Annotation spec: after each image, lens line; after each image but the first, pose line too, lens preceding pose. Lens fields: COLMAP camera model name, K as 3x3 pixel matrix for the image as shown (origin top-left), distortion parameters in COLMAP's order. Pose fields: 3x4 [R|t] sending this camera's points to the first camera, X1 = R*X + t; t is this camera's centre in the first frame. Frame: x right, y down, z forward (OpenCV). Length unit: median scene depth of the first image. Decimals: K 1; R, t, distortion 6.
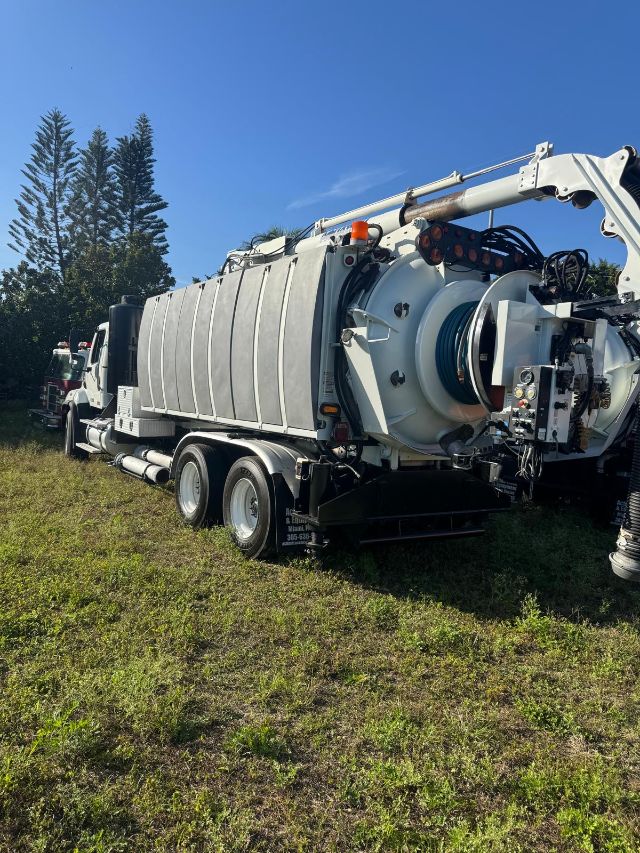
lens RADIAL K [[600.1, 0, 320.0], [0, 600.1, 426.5], [0, 0, 1]] dist [0.031386, -0.045008]
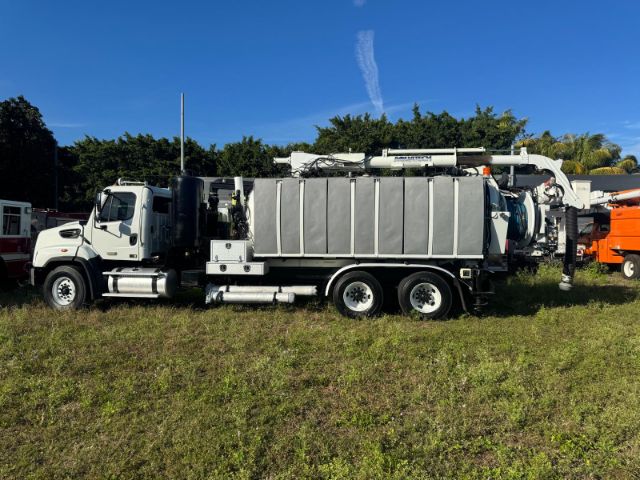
lens RADIAL K [[450.2, 0, 320.0], [0, 450.2, 240.0], [0, 0, 1]] dist [0.031386, -0.045008]
pose [[0.584429, -0.101582, 0.805062, -1.397667], [0.068527, 0.994768, 0.075772, -0.177195], [-0.808546, 0.010886, 0.588332, 0.359689]]
